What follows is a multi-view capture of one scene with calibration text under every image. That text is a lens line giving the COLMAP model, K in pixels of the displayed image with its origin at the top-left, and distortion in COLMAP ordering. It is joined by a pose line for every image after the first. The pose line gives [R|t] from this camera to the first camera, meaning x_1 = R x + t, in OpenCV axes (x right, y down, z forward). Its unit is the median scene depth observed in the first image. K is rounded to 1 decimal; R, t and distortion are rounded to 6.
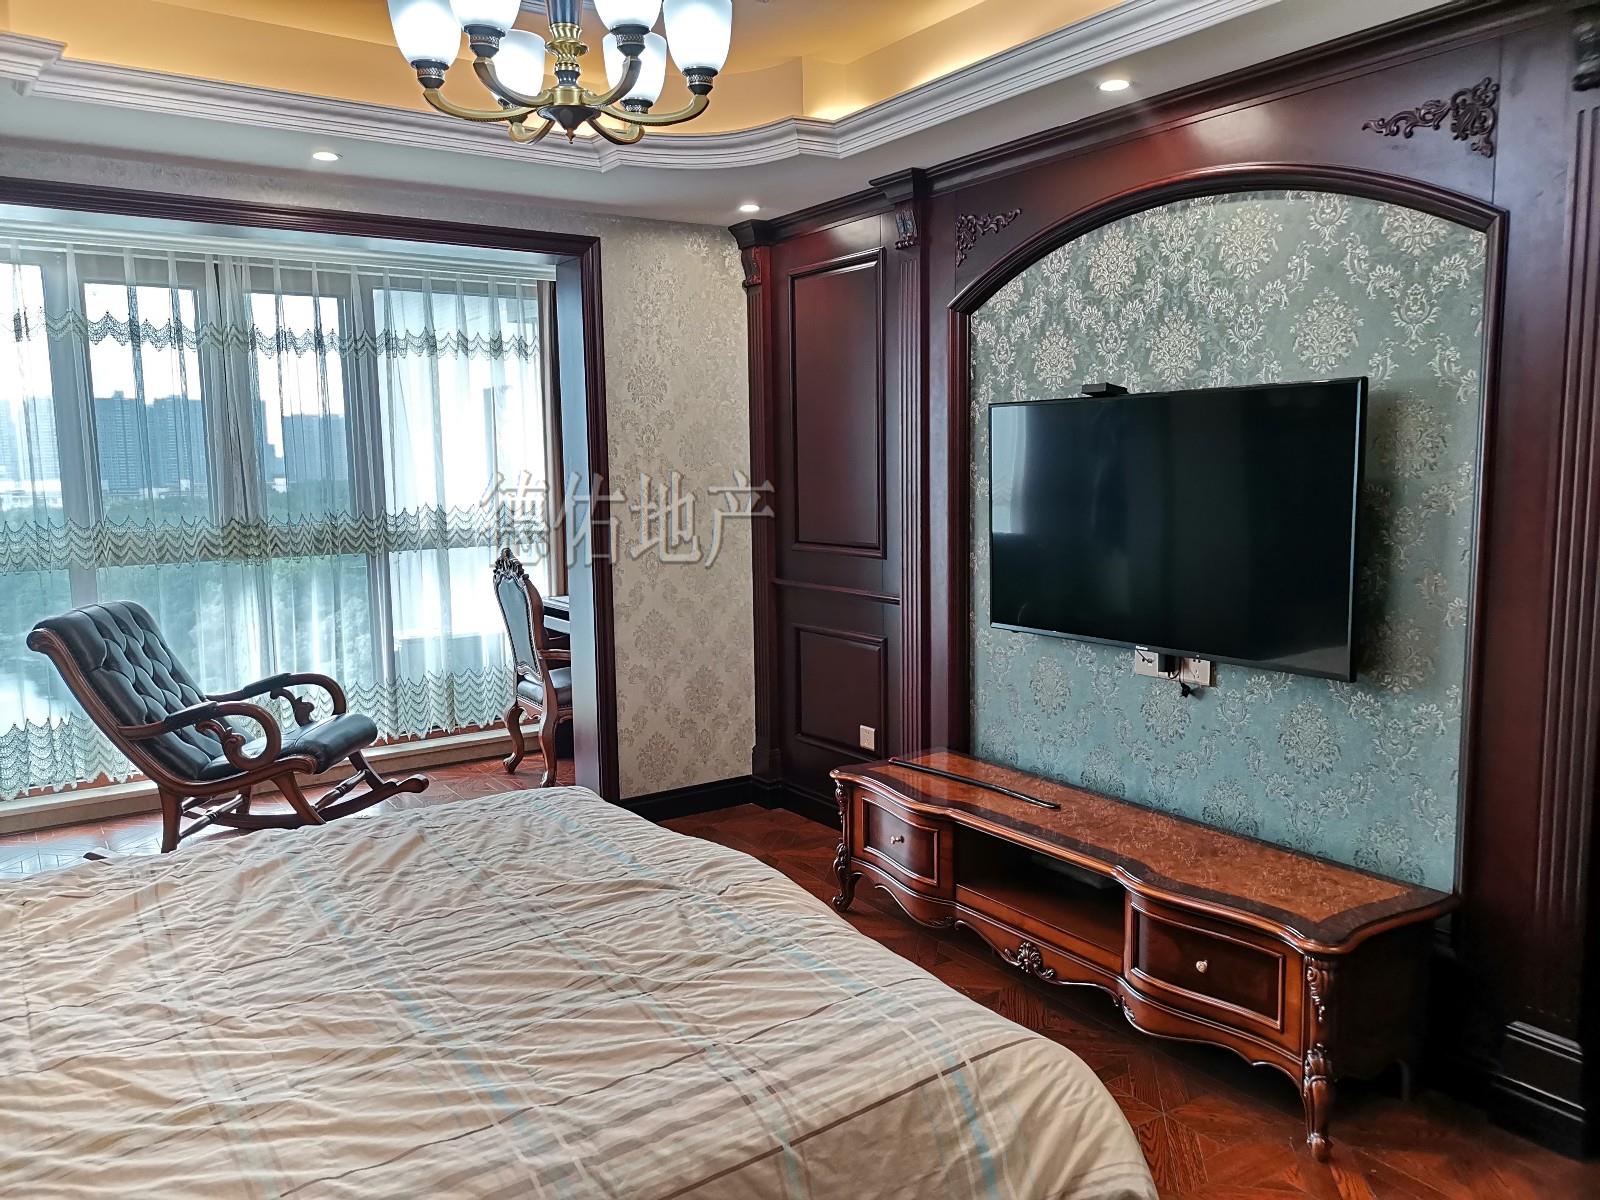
lens RADIAL K [[1195.9, 0, 797.4], [0, 1195.9, 599.6], [0, 0, 1]] dist [0.055975, -0.052779]
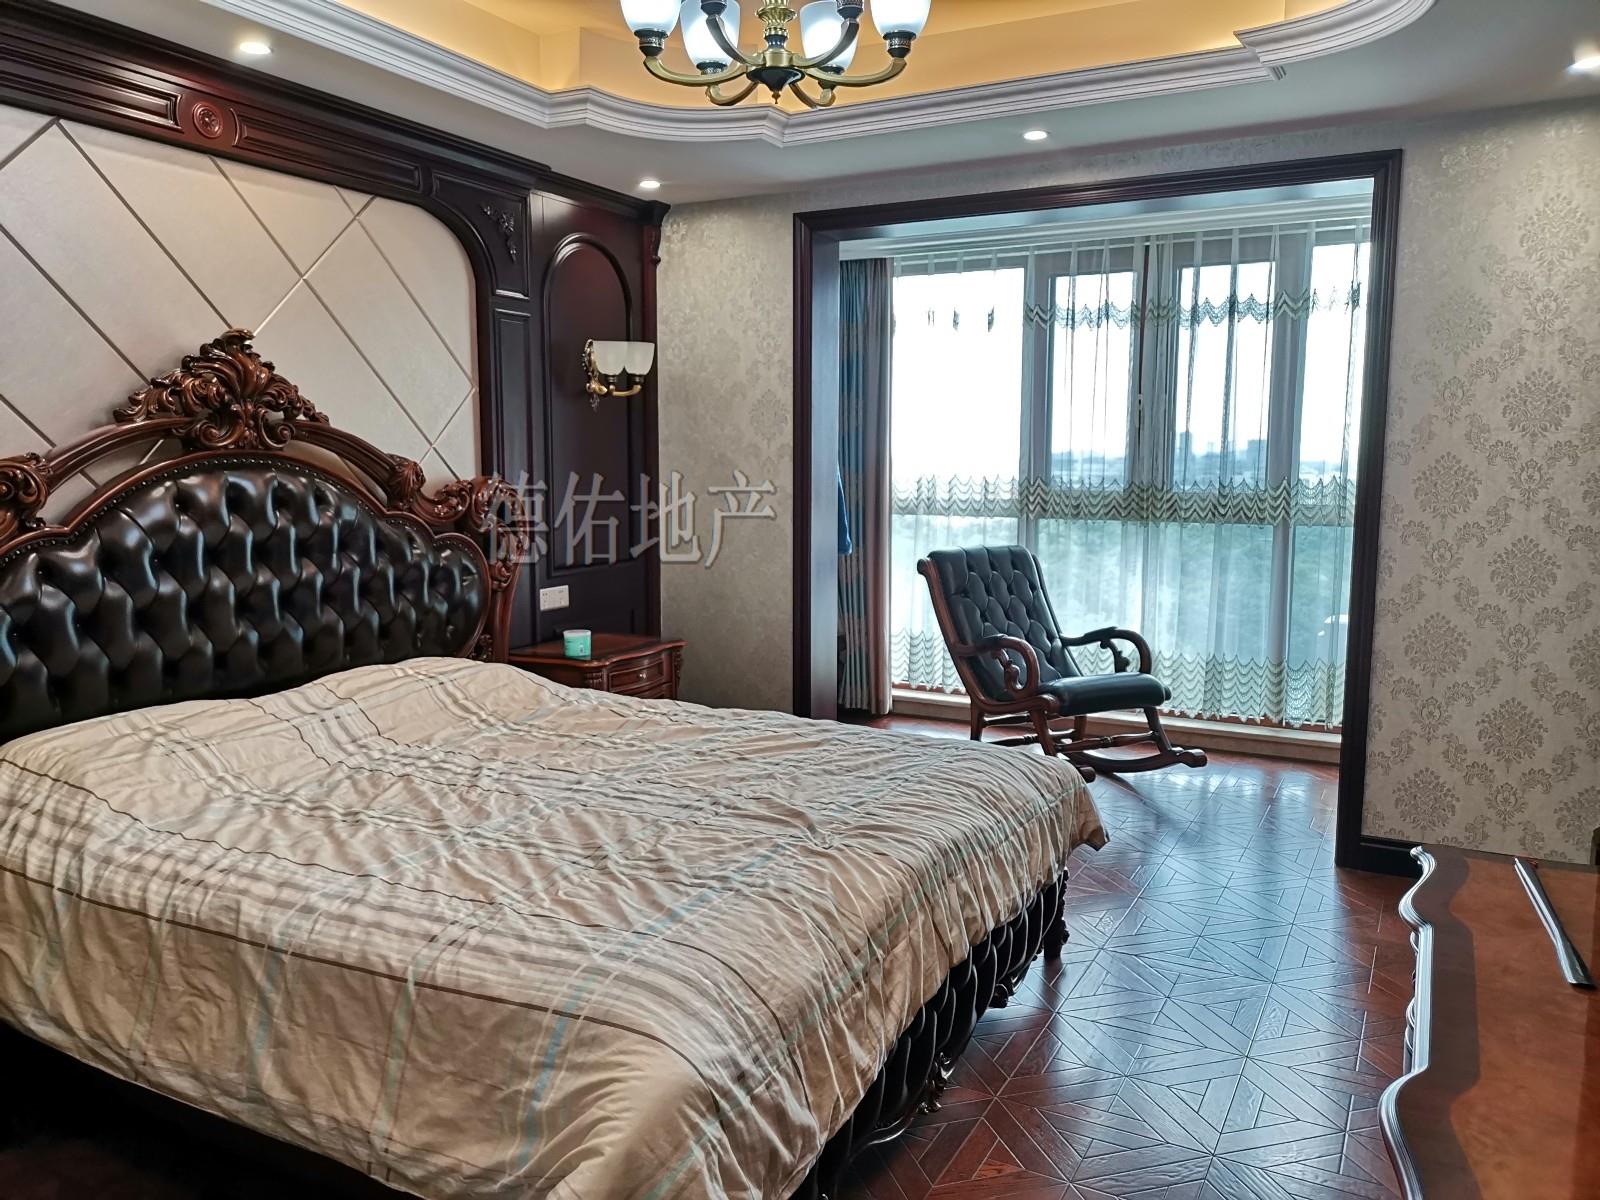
lens RADIAL K [[1195.9, 0, 797.4], [0, 1195.9, 599.6], [0, 0, 1]] dist [0.055975, -0.052779]
pose [[0.469490, 0.124969, -0.874049, 0.822944], [-0.115374, 0.990128, 0.079593, -0.032658], [0.875367, 0.063475, 0.479274, 0.543960]]
